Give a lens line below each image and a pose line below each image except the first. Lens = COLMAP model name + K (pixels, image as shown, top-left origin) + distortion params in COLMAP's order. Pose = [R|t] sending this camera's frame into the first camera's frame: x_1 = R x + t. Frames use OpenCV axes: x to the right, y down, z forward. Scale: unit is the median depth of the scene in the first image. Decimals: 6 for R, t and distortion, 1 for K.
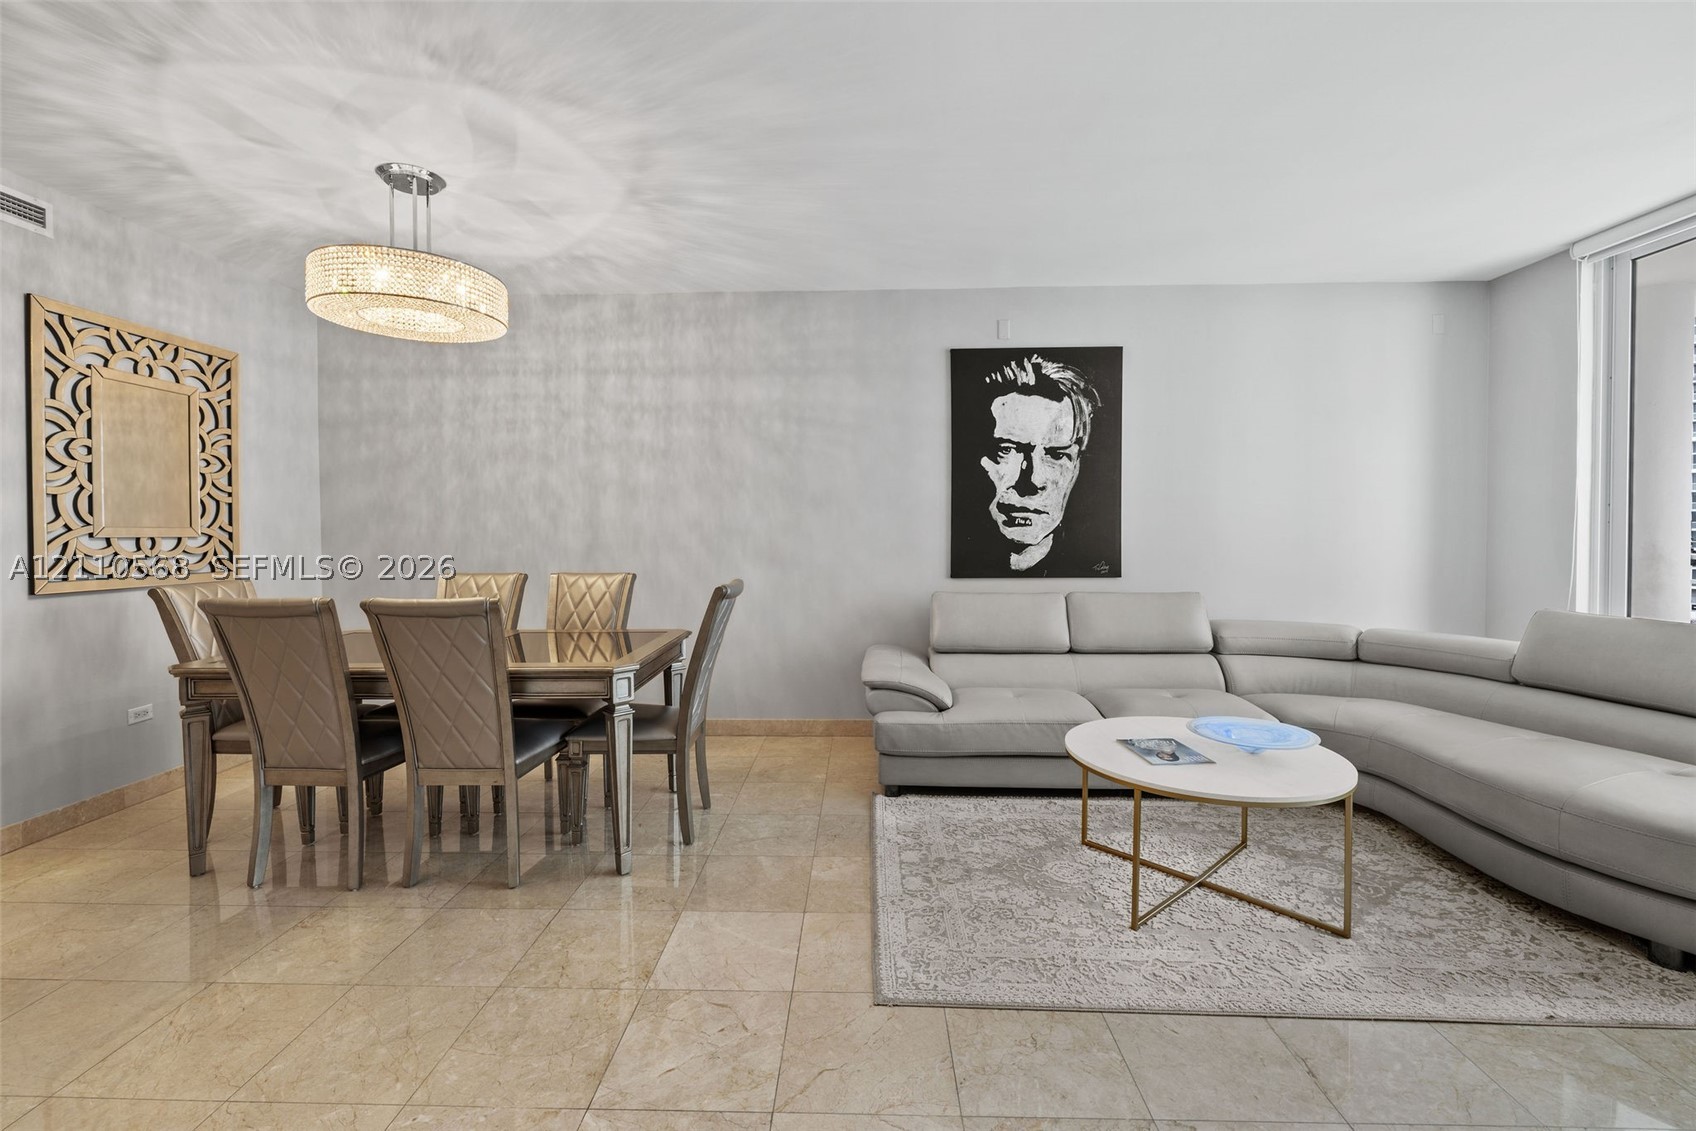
lens RADIAL K [[721.6, 0, 842.5], [0, 721.6, 544.3], [0, 0, 1]] dist [-0.000519, -0.000353]
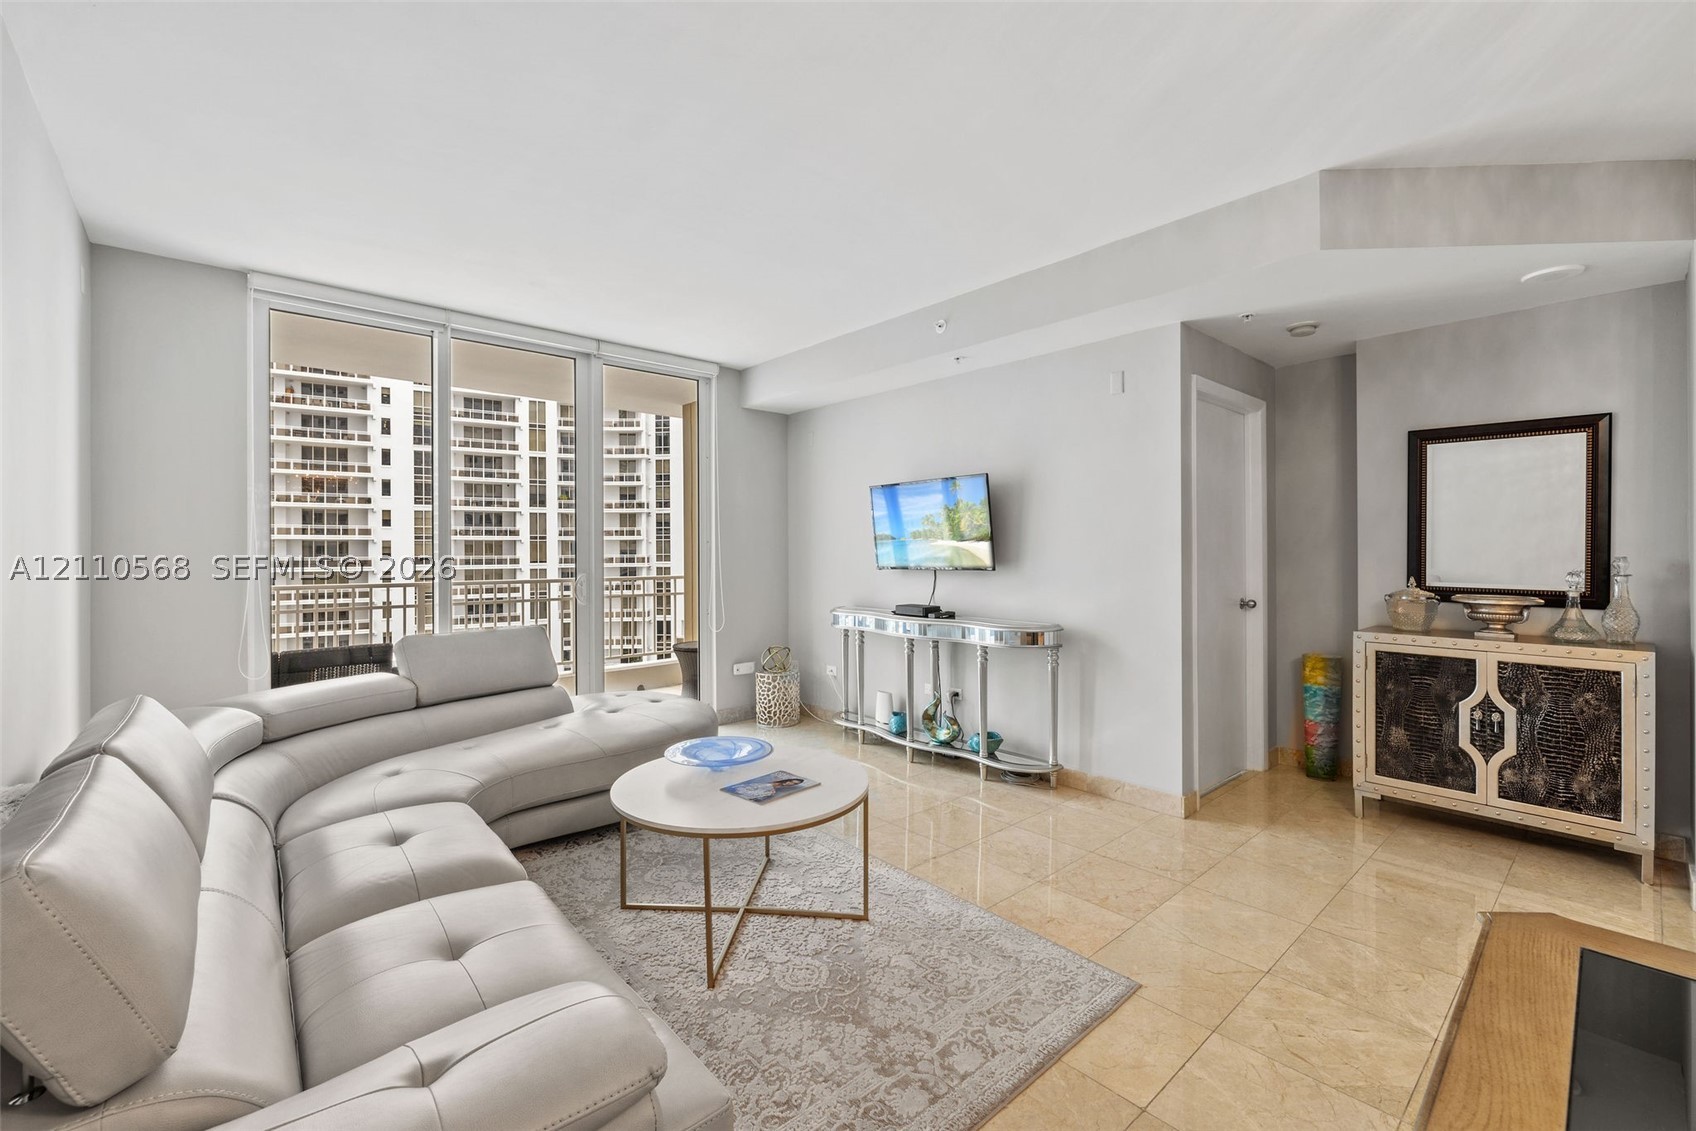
lens RADIAL K [[717.3, 0, 842.8], [0, 717.3, 551.1], [0, 0, 1]] dist [-0.001582, -0.000103]
pose [[-0.687610, 0.005931, 0.726056, -0.200347], [0.022368, 0.999665, 0.013019, -0.028533], [-0.725736, 0.025192, -0.687512, 0.929327]]
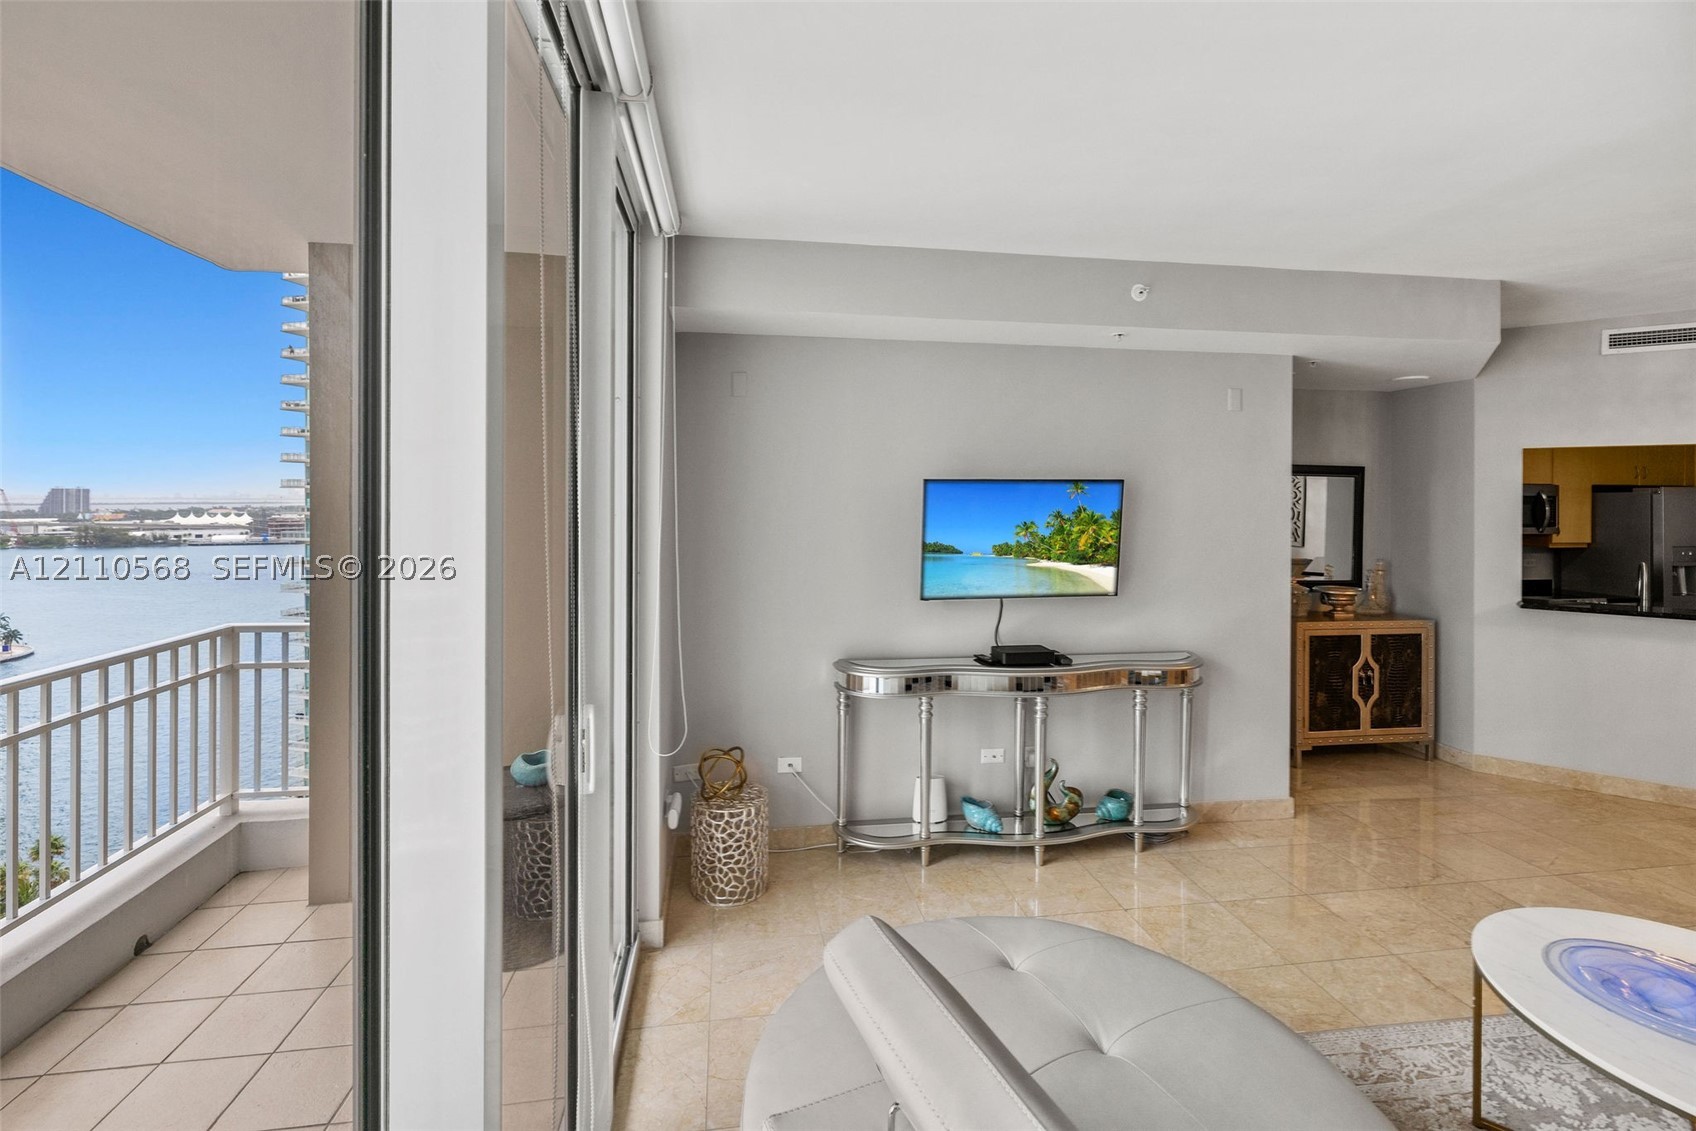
lens RADIAL K [[738.6, 0, 839.6], [0, 738.6, 496.3], [0, 0, 1]] dist [-0.001079, 0.000117]
pose [[-0.984235, -0.003449, -0.176832, 0.818460], [-0.006570, 0.999833, 0.017071, -0.108095], [0.176744, 0.017963, -0.984093, 0.877444]]
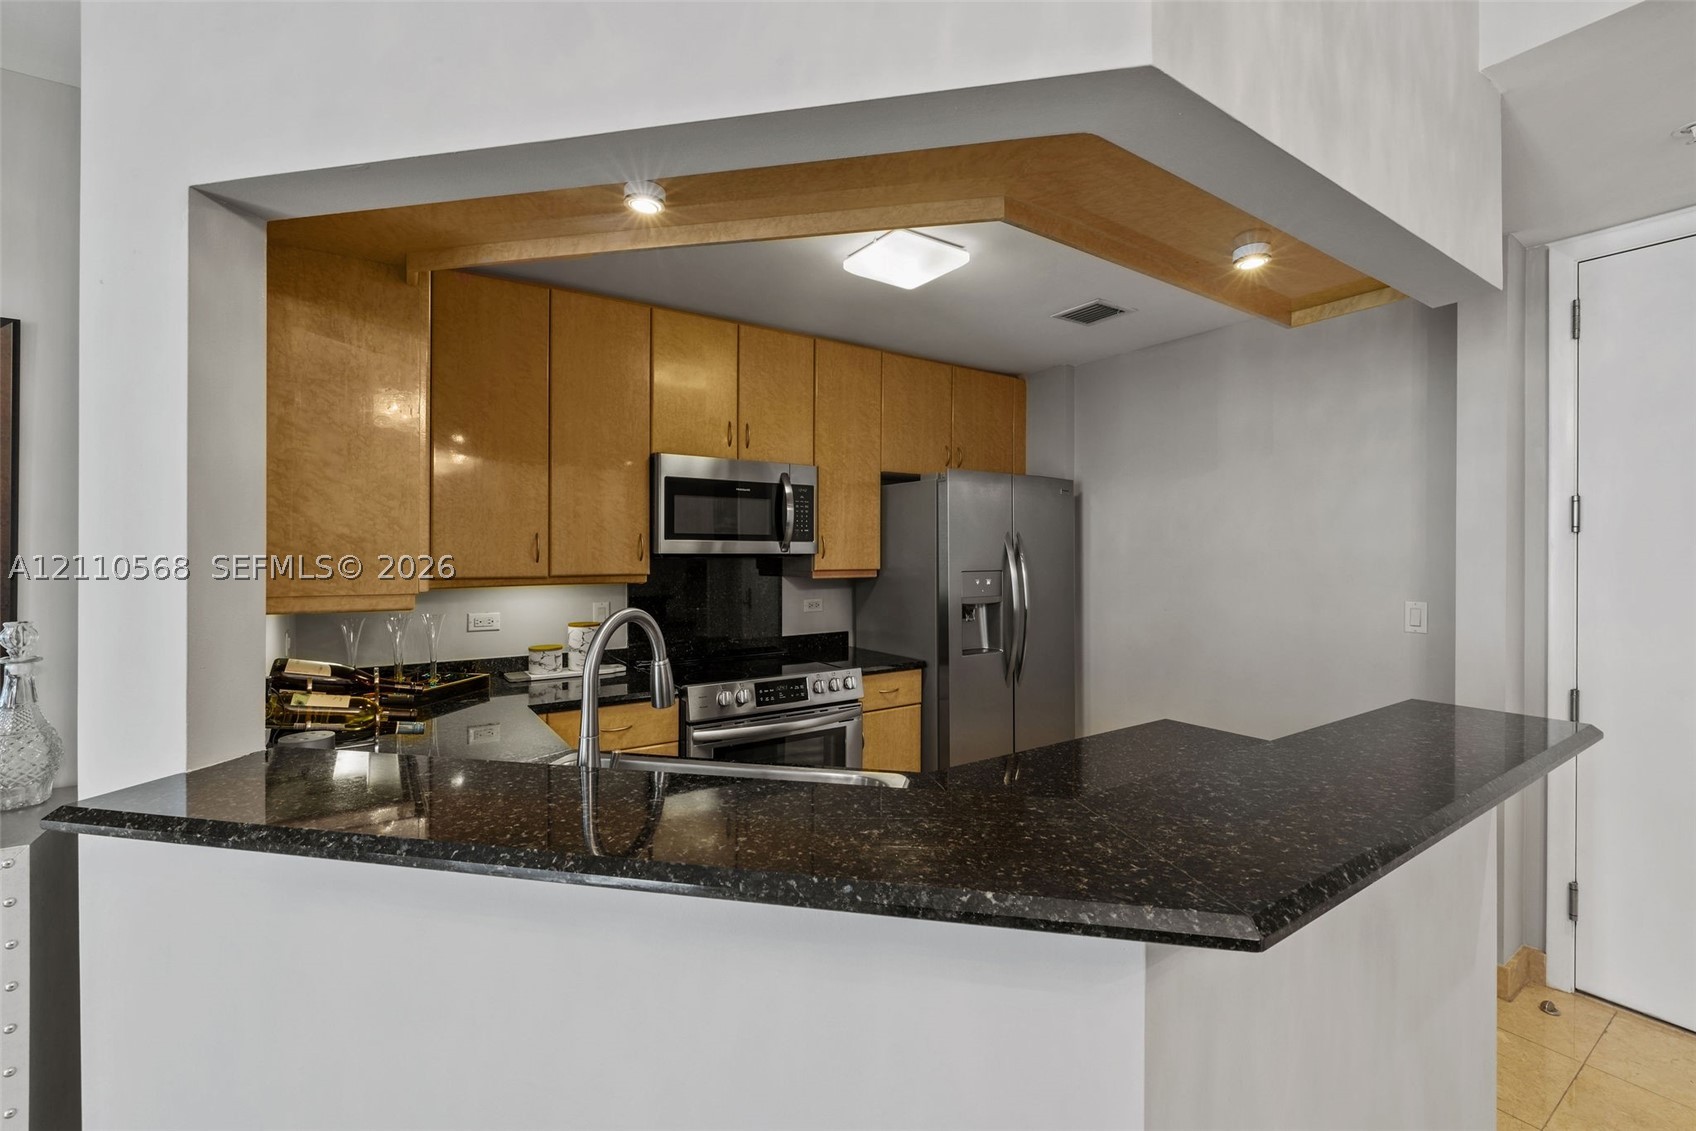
lens RADIAL K [[717.3, 0, 842.8], [0, 717.3, 551.1], [0, 0, 1]] dist [-0.001582, -0.000103]
pose [[-0.814233, 0.002023, -0.580535, -0.332830], [-0.012045, 0.999720, 0.020378, -0.040804], [0.580414, 0.023585, -0.813980, 0.386269]]
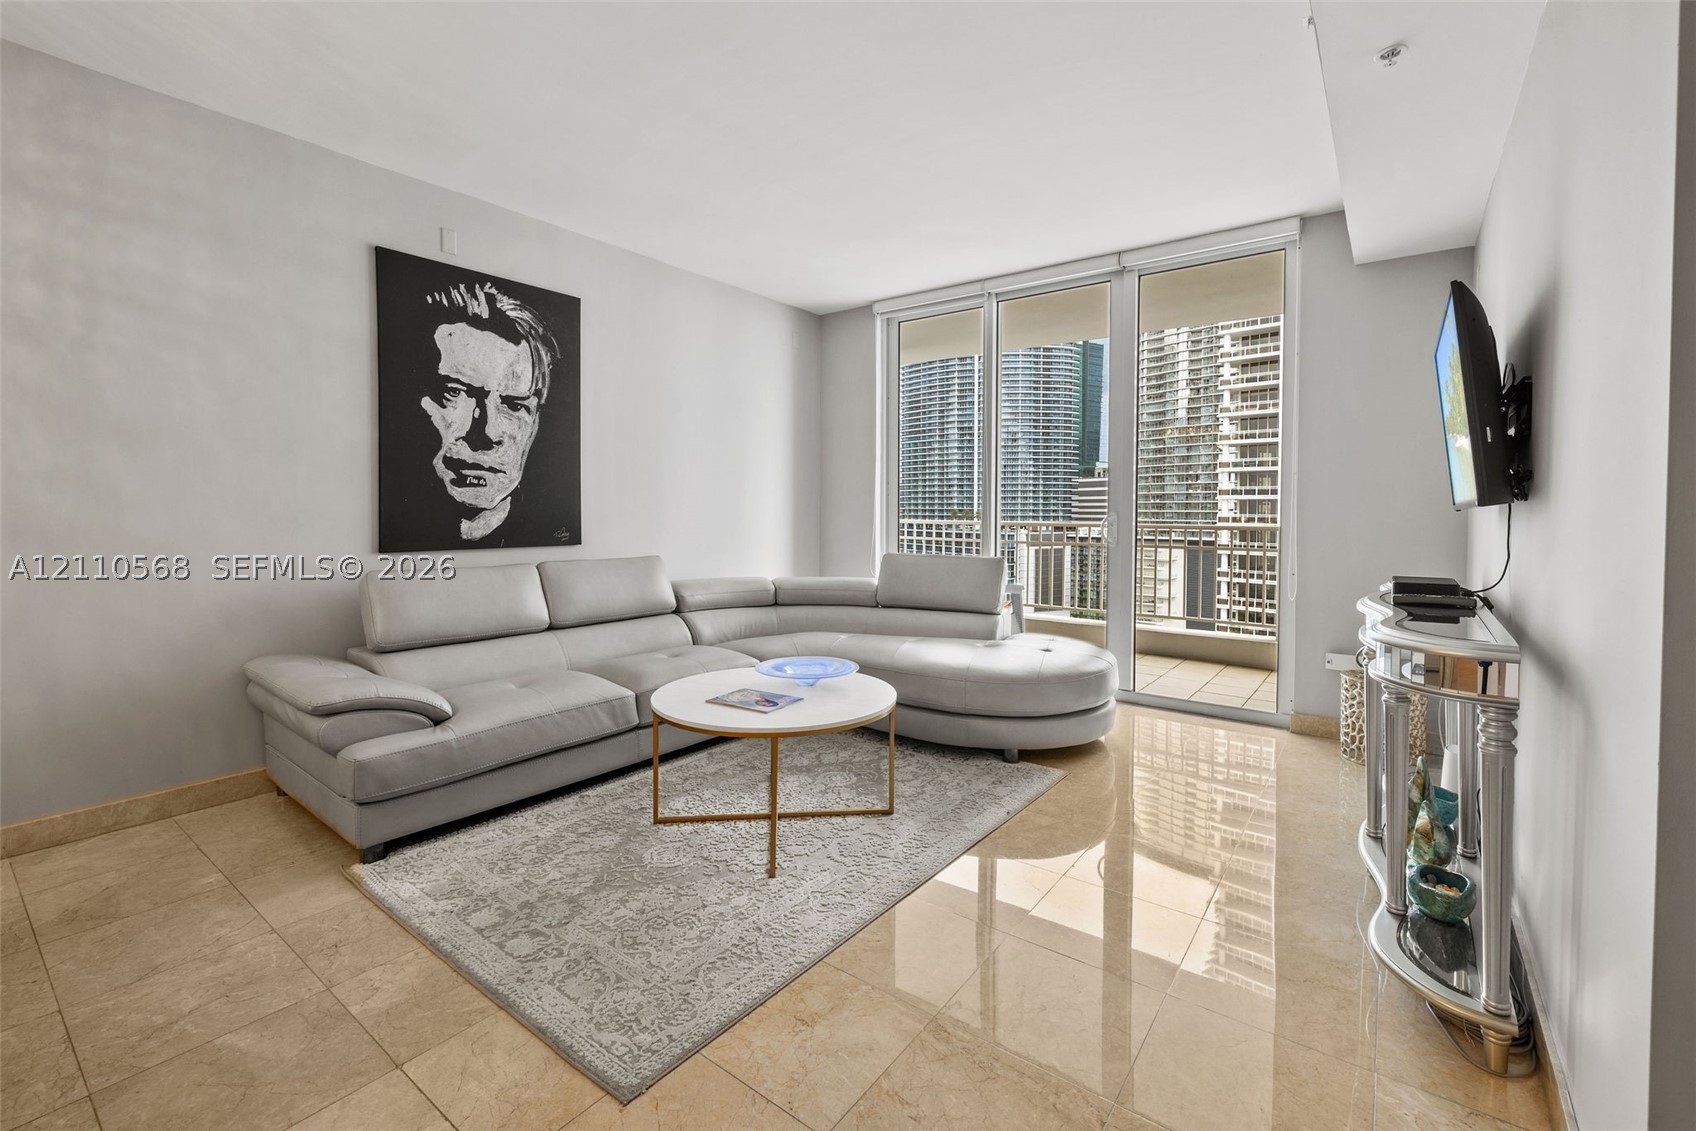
lens RADIAL K [[728.3, 0, 845.8], [0, 728.3, 527.7], [0, 0, 1]] dist [-0.002397, -0.000101]
pose [[0.577750, -0.013594, 0.816100, -0.188173], [0.011348, 0.999898, 0.008621, 0.019841], [-0.816135, 0.004281, 0.577846, 0.170786]]
